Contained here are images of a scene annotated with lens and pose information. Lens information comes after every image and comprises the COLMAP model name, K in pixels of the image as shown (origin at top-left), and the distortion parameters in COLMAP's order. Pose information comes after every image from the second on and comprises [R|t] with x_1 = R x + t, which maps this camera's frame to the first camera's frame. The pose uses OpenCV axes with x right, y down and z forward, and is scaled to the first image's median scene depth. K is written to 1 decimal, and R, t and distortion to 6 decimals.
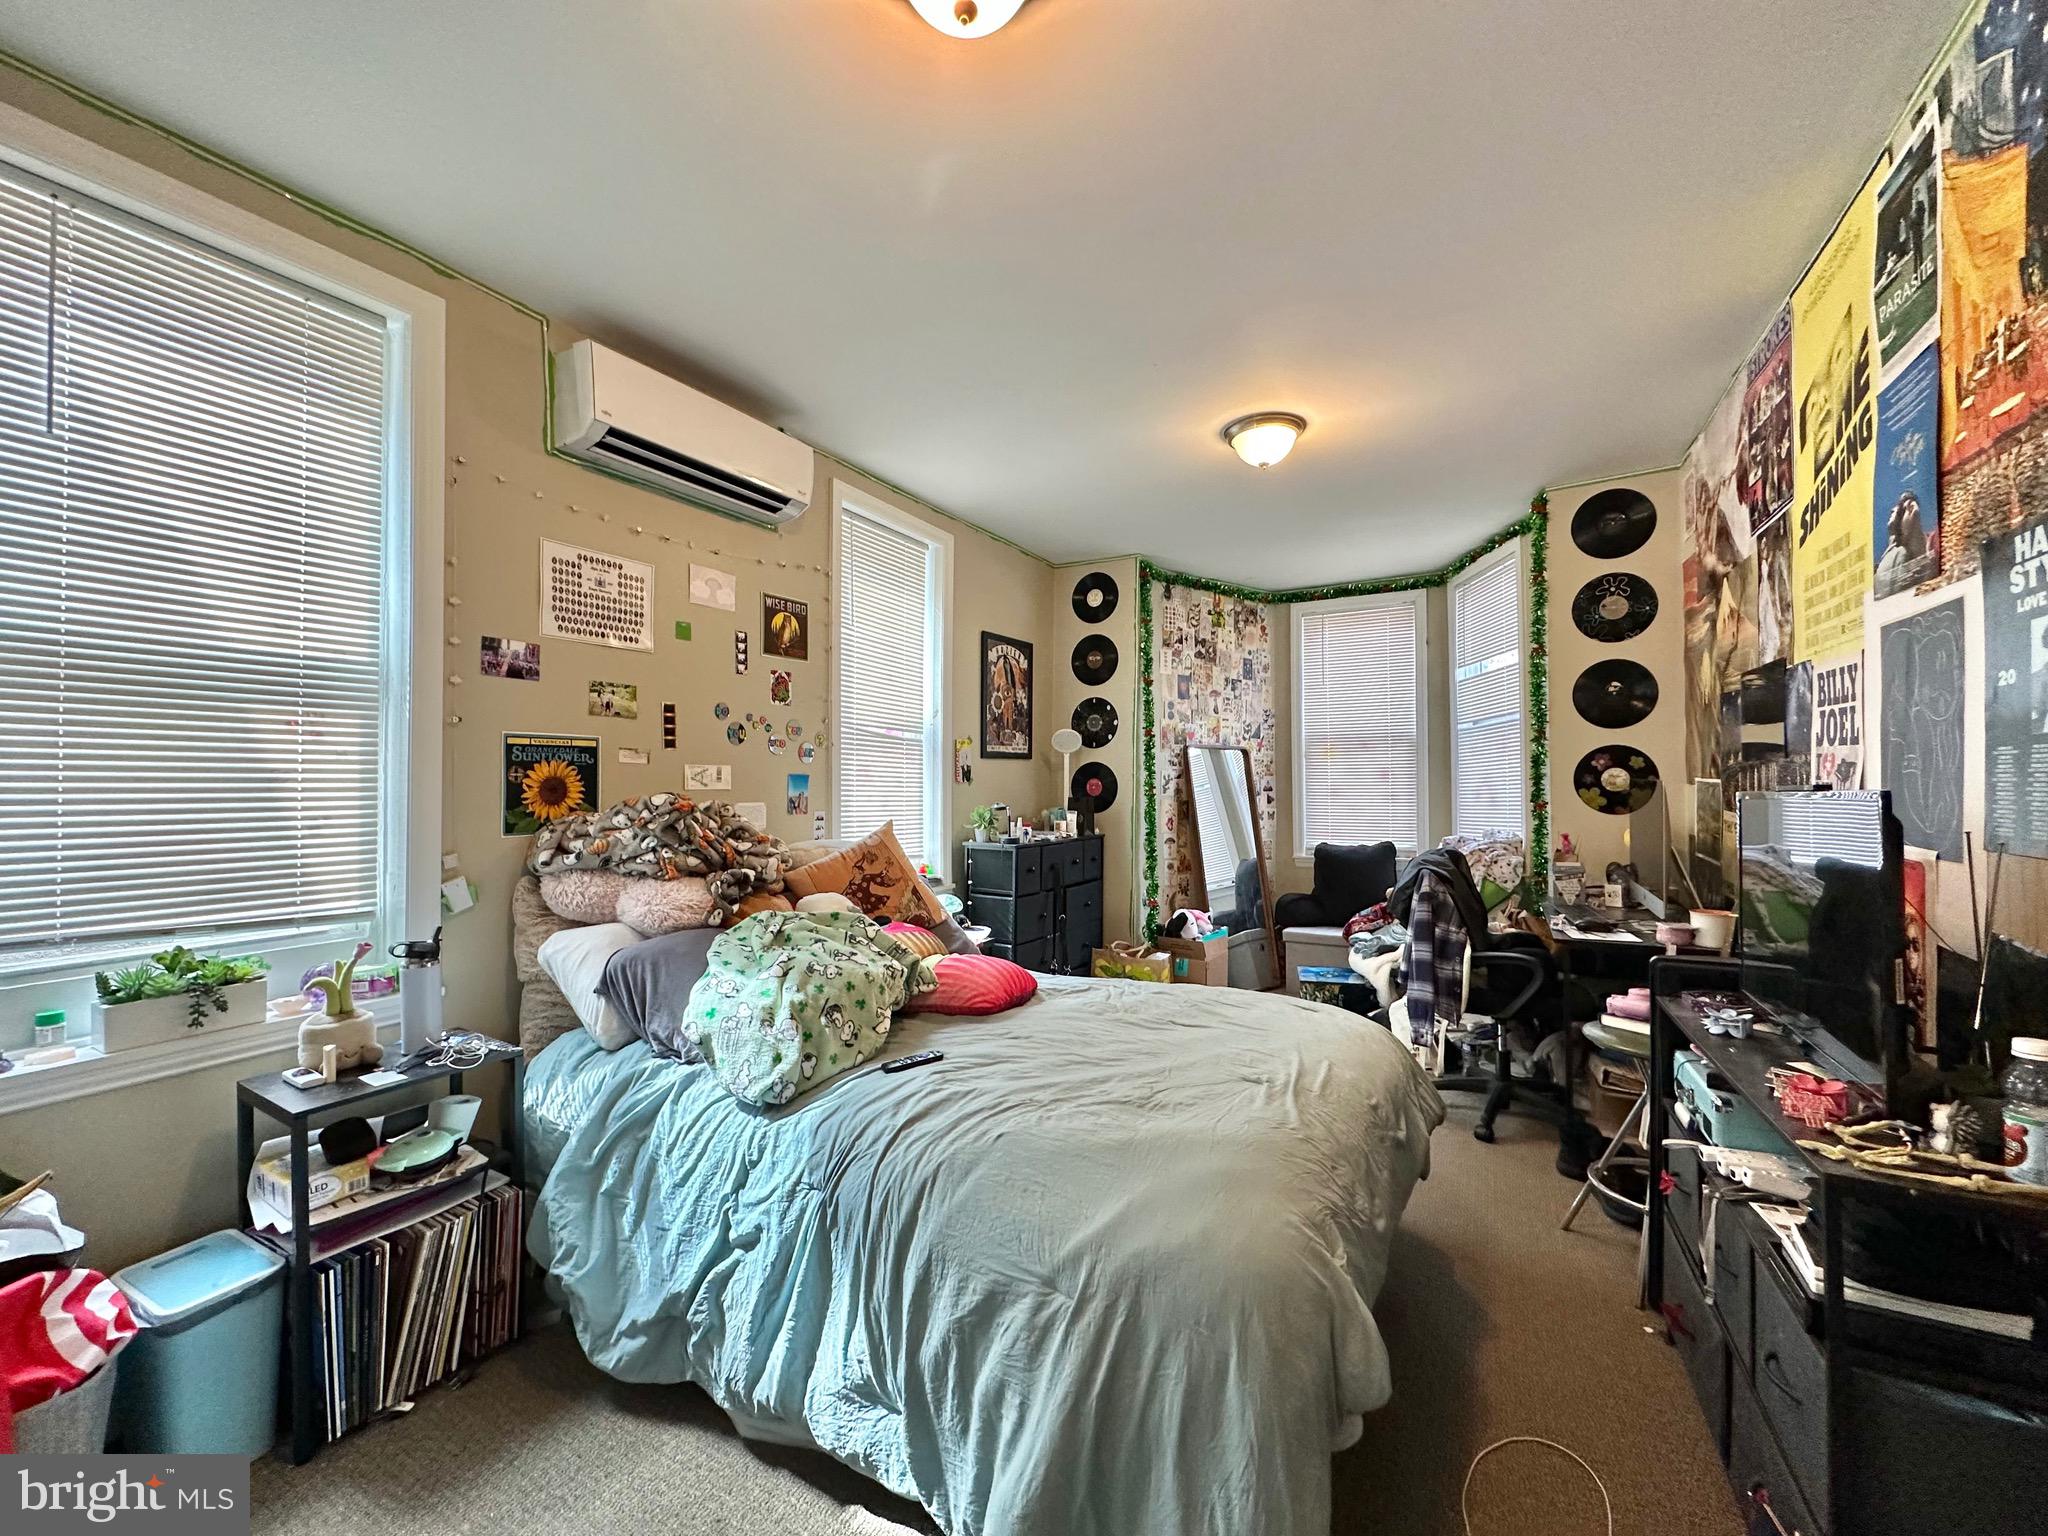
lens RADIAL K [[816.2, 0, 1023.1], [0, 816.2, 770.6], [0, 0, 1]] dist [-0.002691, 0.000159]
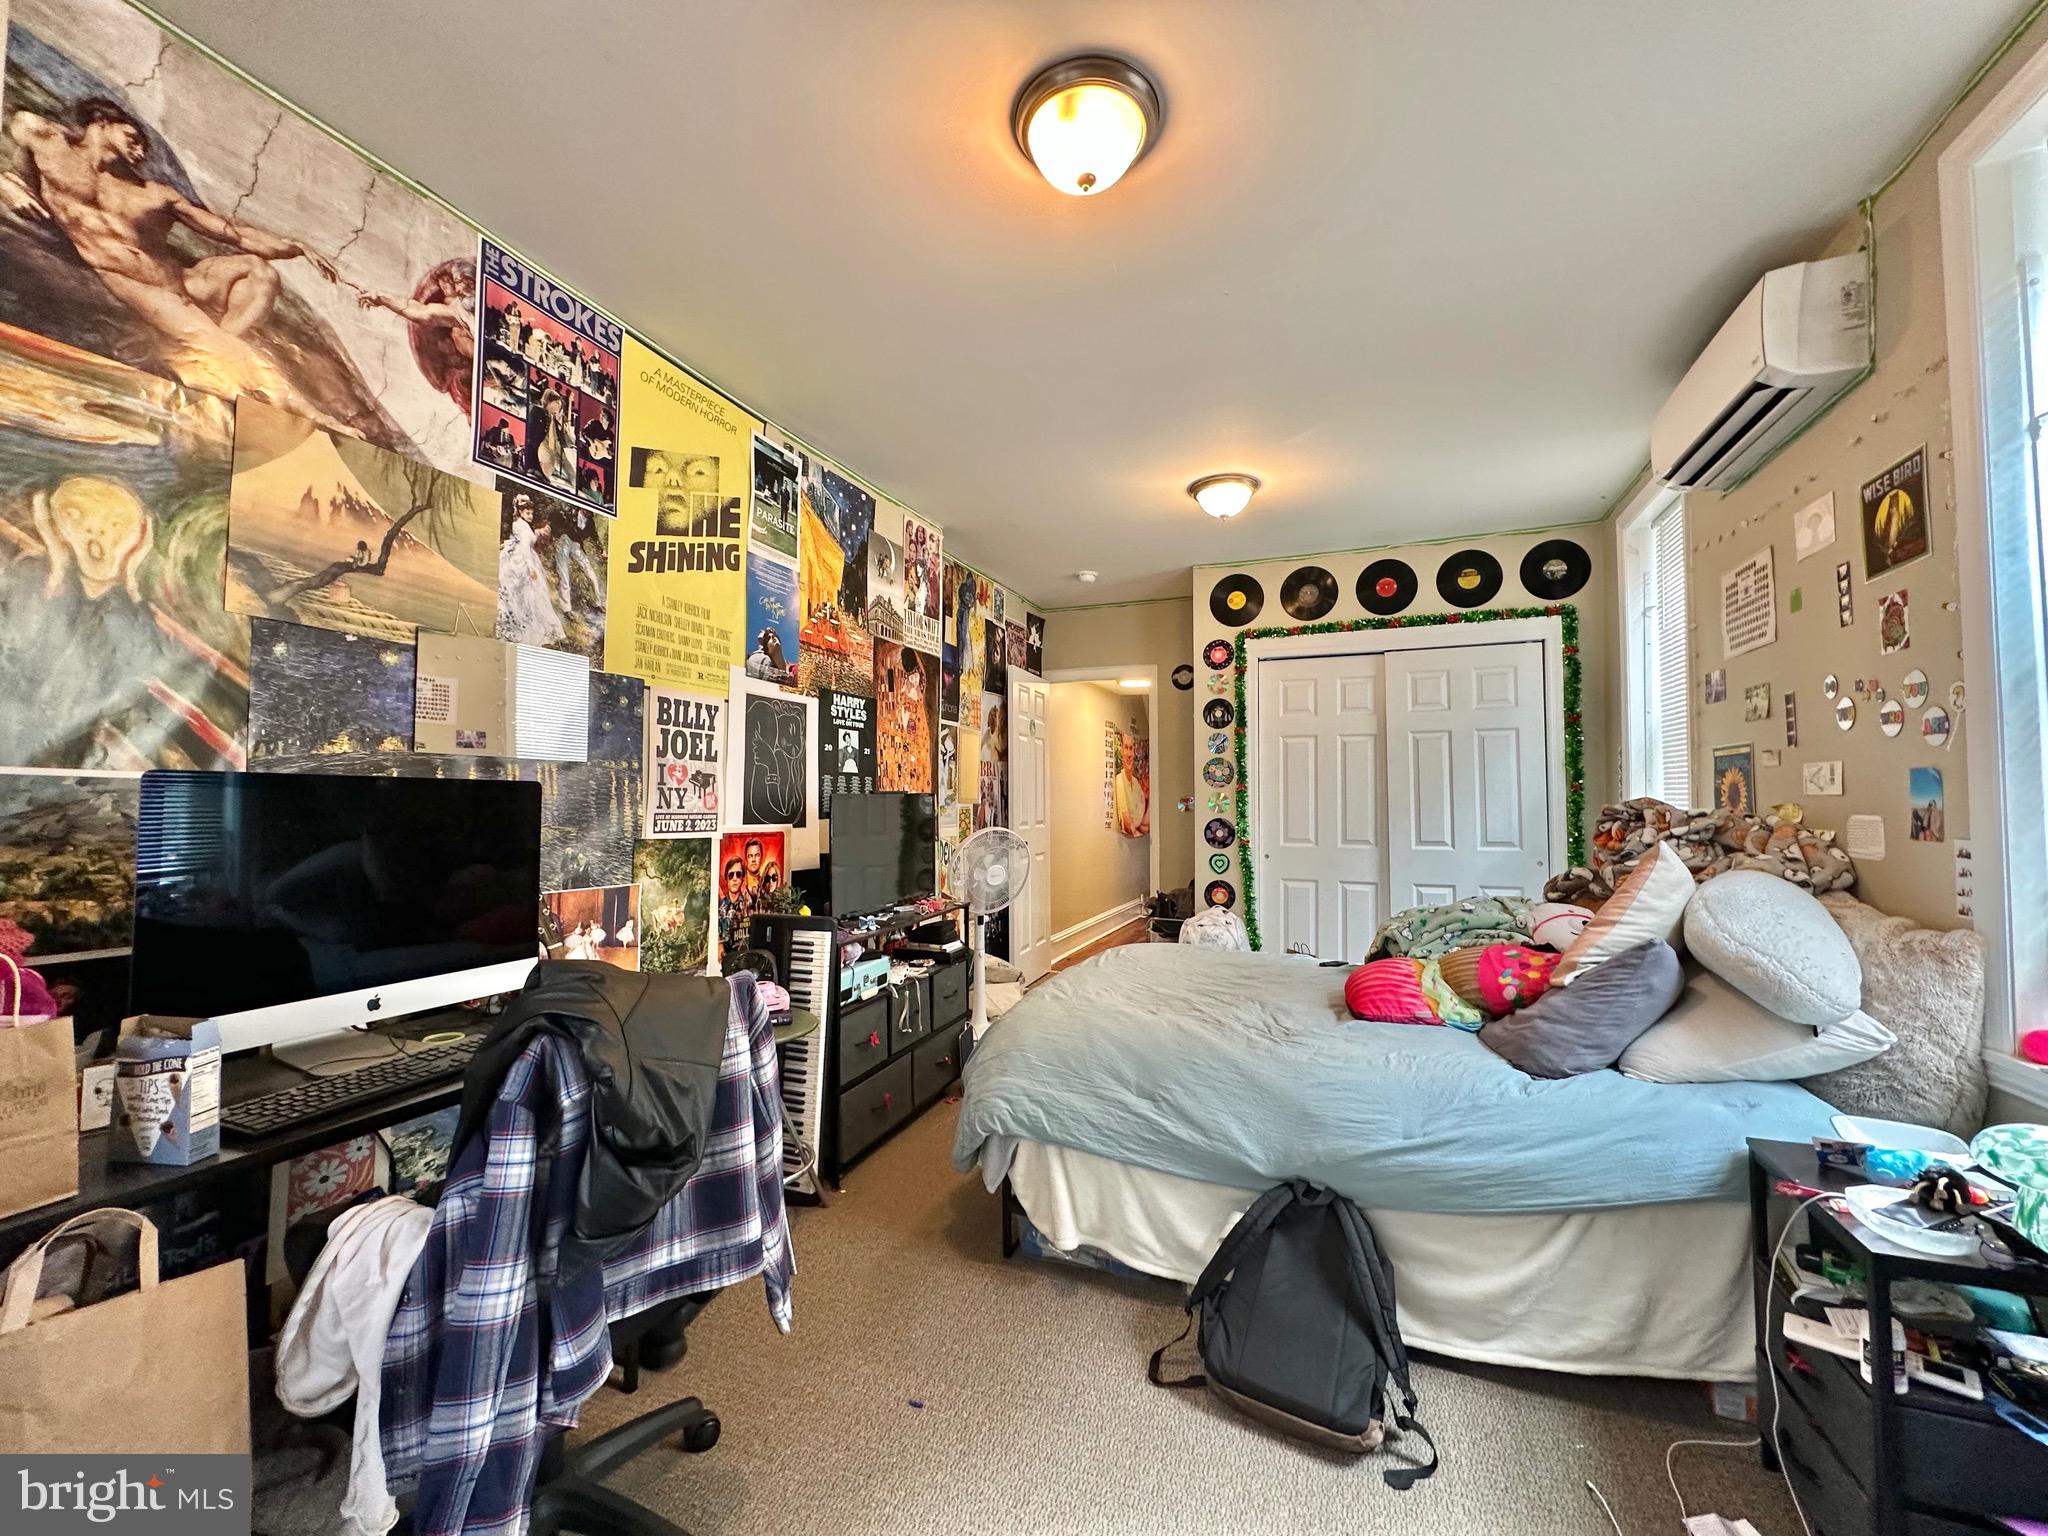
lens RADIAL K [[816.2, 0, 1022.1], [0, 816.2, 765.7], [0, 0, 1]] dist [-0.002691, 0.000159]
pose [[-0.992012, -0.003417, -0.126099, 0.435420], [0.003179, 0.998638, -0.052070, 0.032664], [0.126105, -0.052055, -0.990650, 1.628376]]
